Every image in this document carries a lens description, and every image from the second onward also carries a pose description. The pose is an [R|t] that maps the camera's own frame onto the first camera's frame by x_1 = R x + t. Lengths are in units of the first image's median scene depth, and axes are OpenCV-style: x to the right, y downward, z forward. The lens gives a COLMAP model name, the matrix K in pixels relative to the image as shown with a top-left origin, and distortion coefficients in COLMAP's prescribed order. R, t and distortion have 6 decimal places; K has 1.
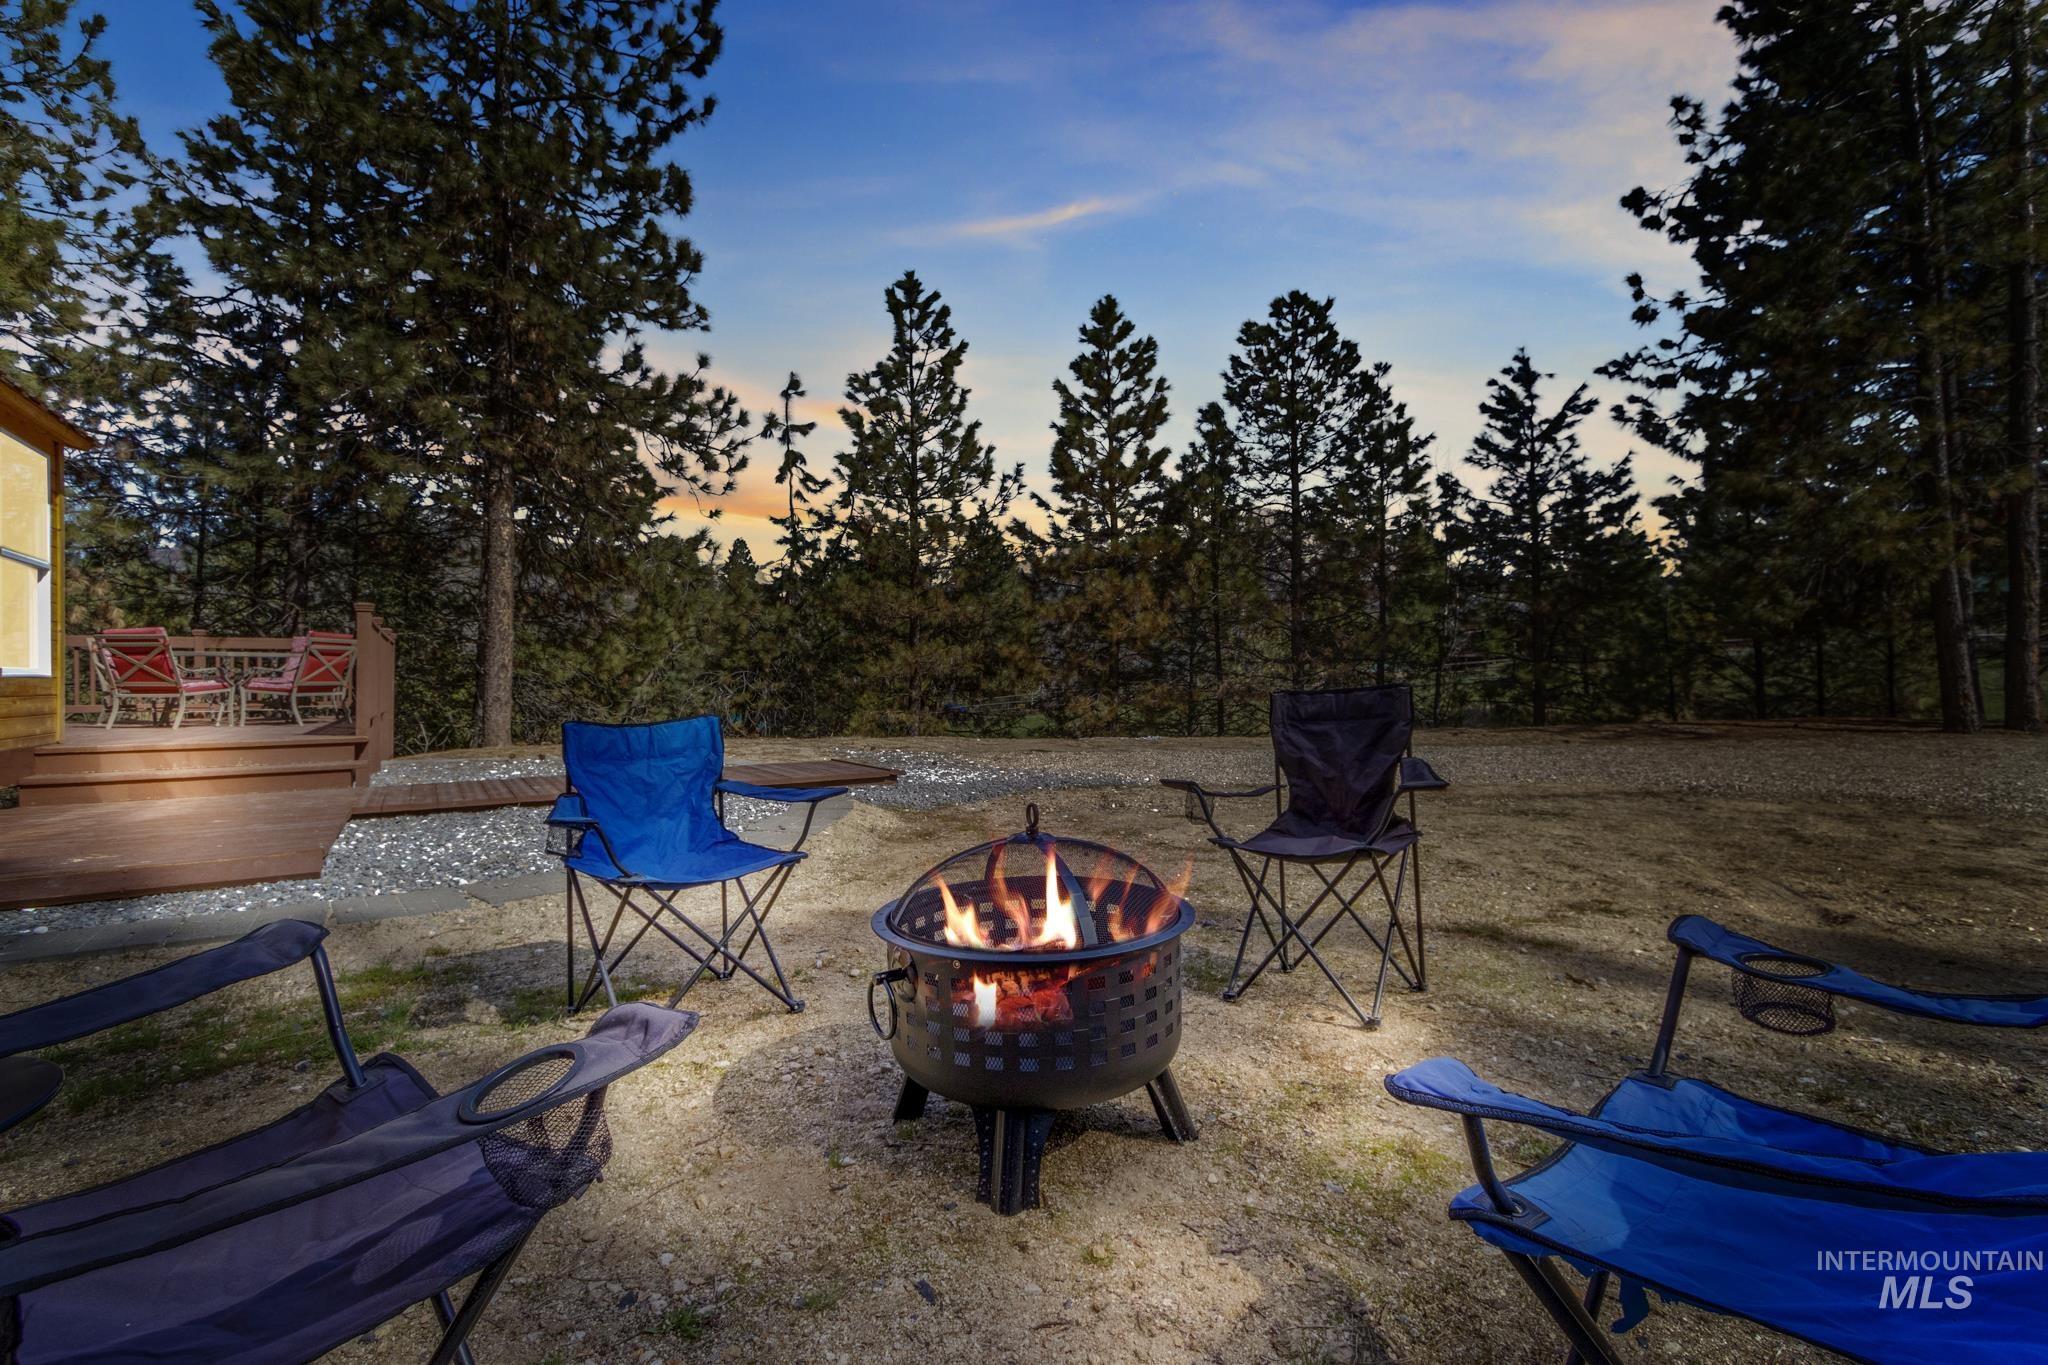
lens RADIAL K [[957.1, 0, 1053.2], [0, 957.1, 681.7], [0, 0, 1]] dist [-0.001082, 0.001030]
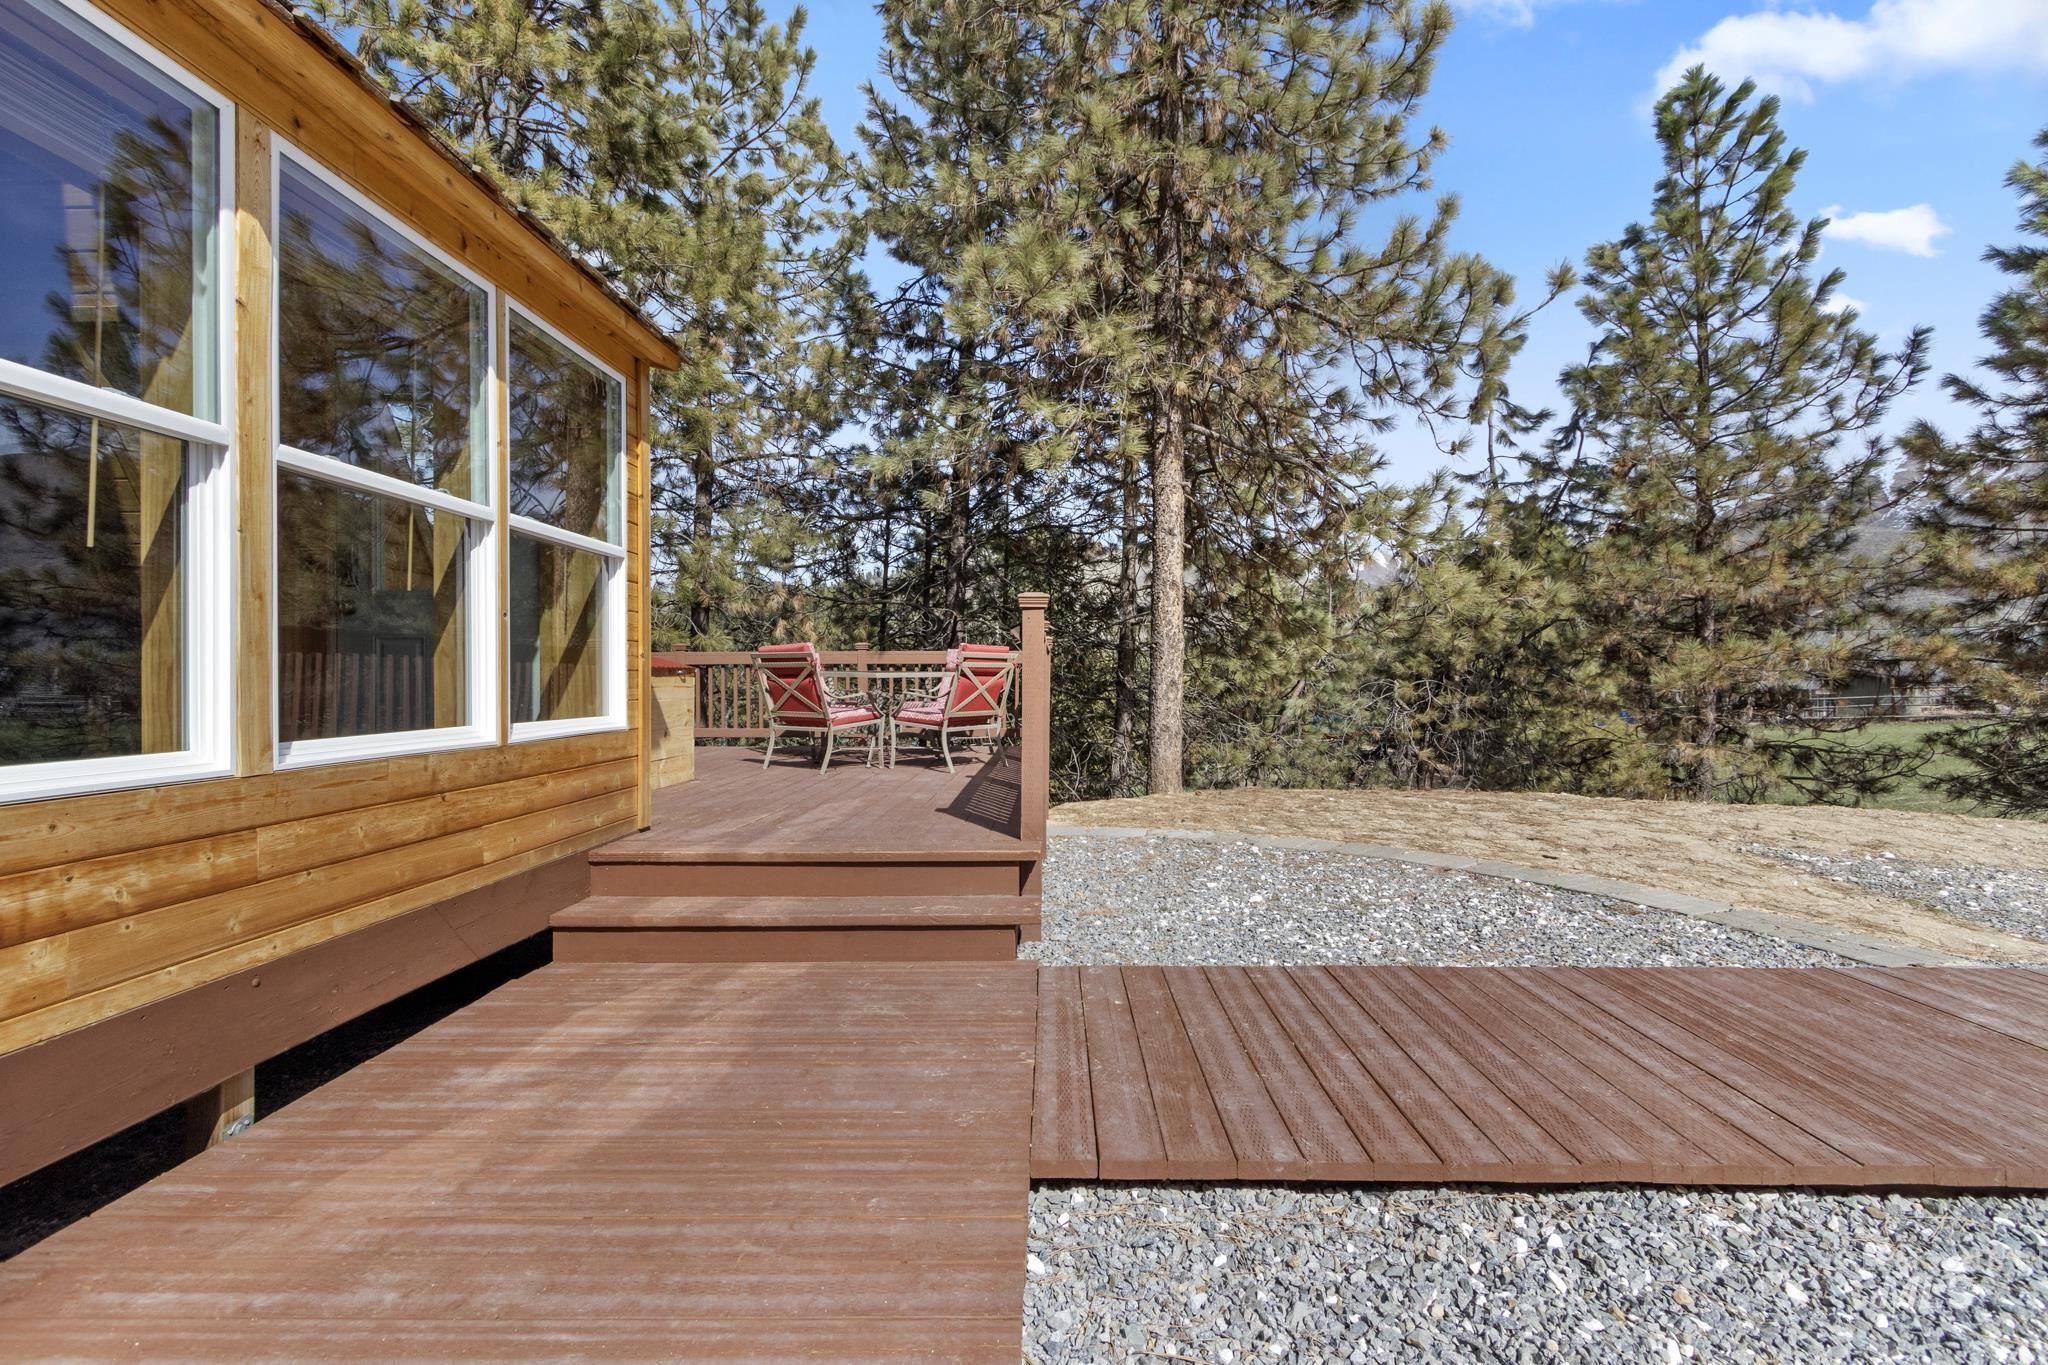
lens RADIAL K [[957.1, 0, 1053.2], [0, 957.1, 681.7], [0, 0, 1]] dist [-0.001082, 0.001030]
pose [[0.837638, 0.003347, -0.546215, -0.160683], [-0.000848, 0.999988, 0.004826, -0.013484], [0.546225, -0.003579, 0.837631, 0.214561]]
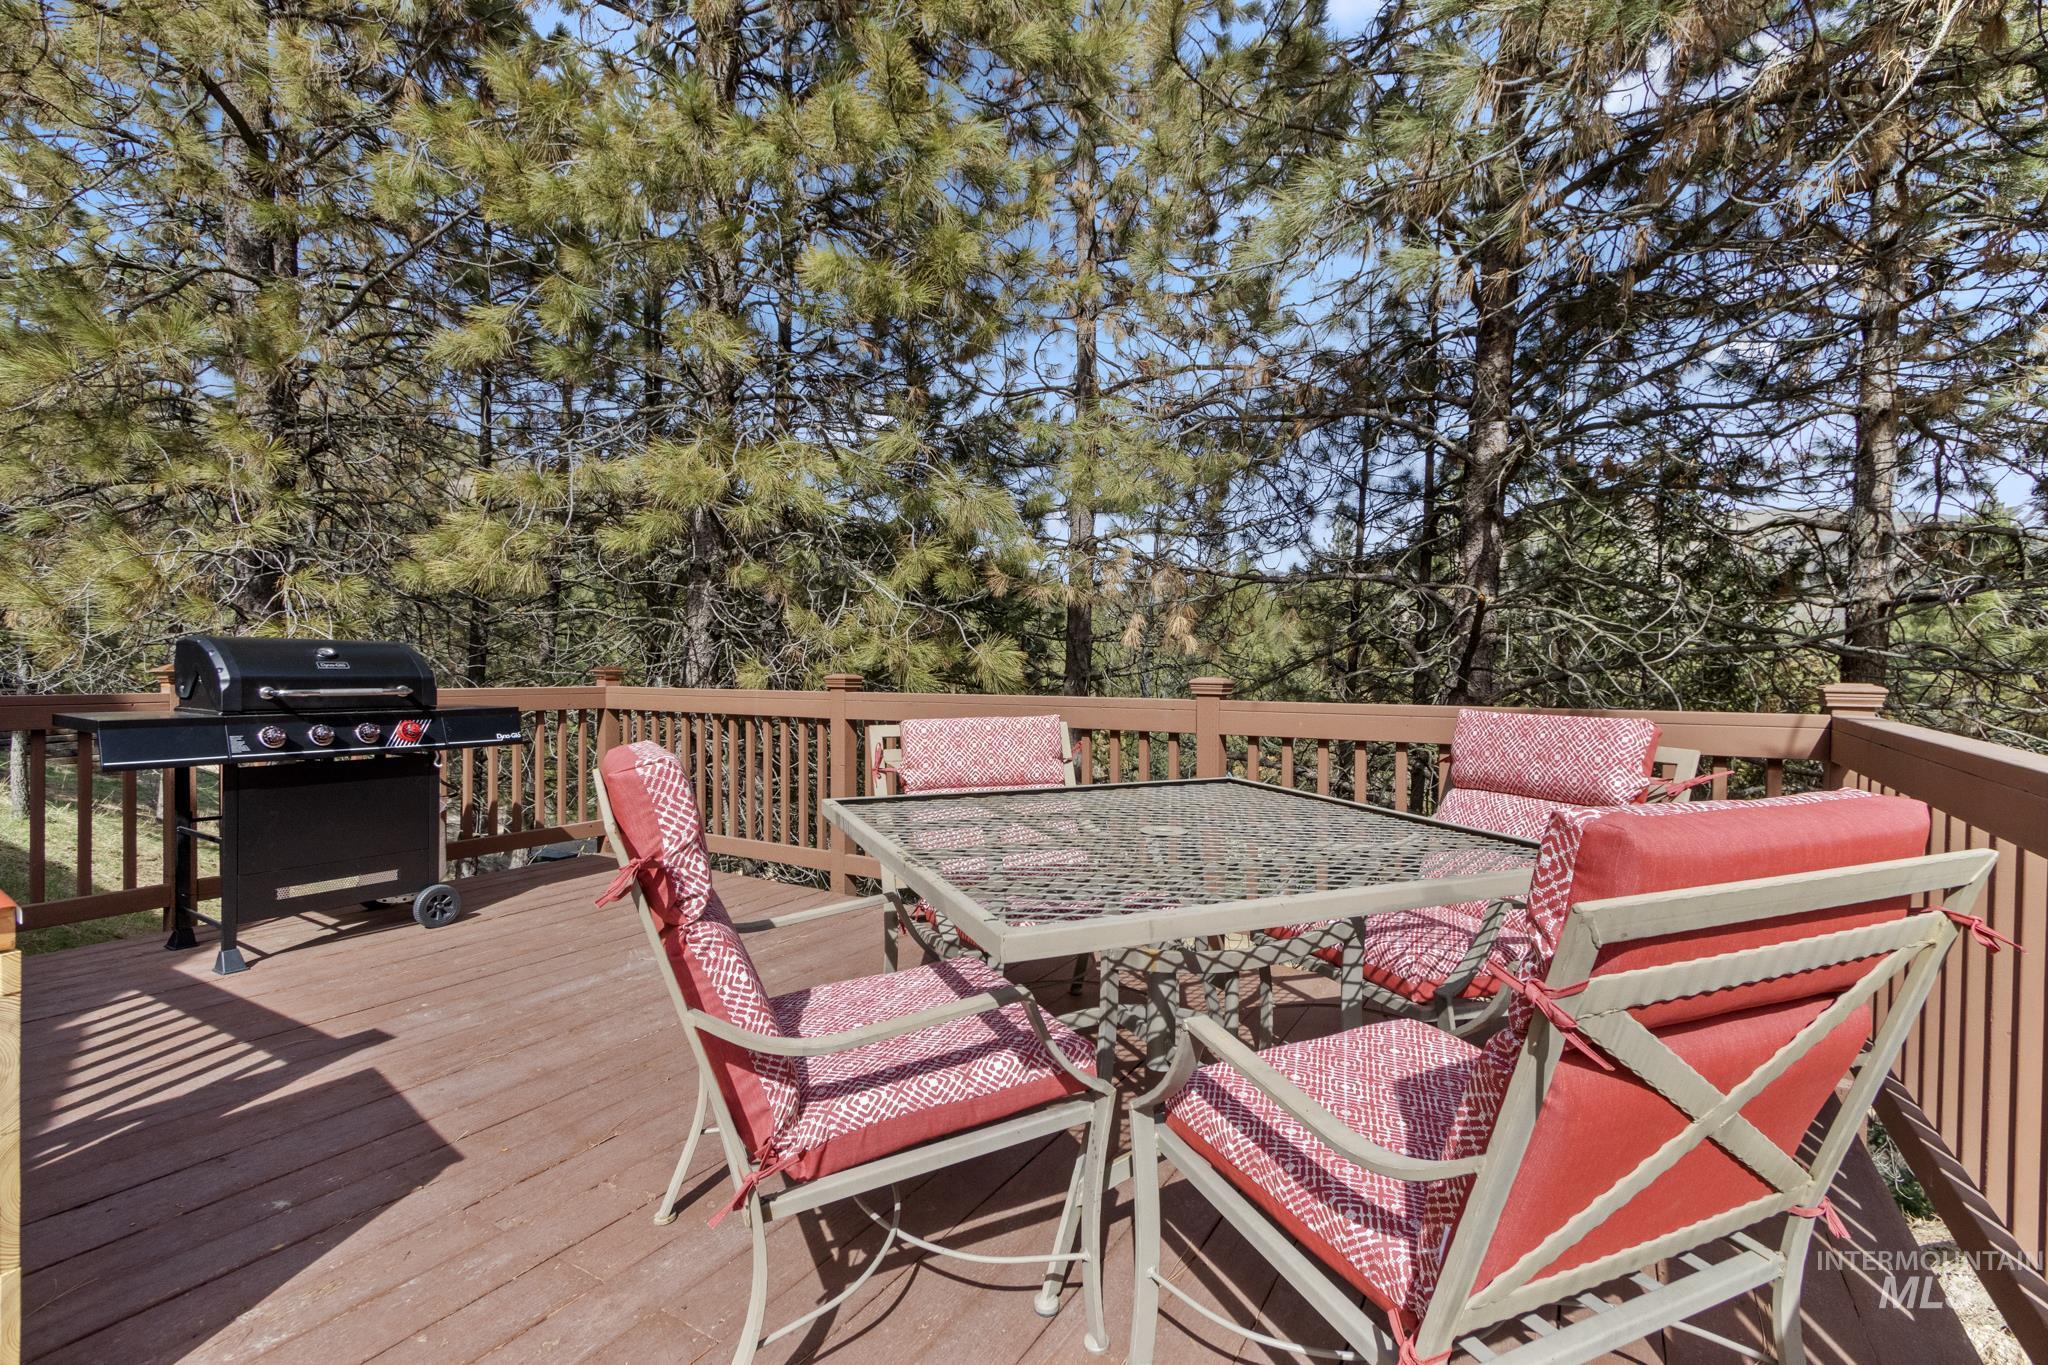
lens RADIAL K [[957.1, 0, 1053.2], [0, 957.1, 681.7], [0, 0, 1]] dist [-0.001082, 0.001030]
pose [[0.456319, 0.021831, -0.889548, -0.352377], [-0.007208, 0.999757, 0.020838, -0.033051], [0.889787, -0.003097, 0.456365, 0.457143]]
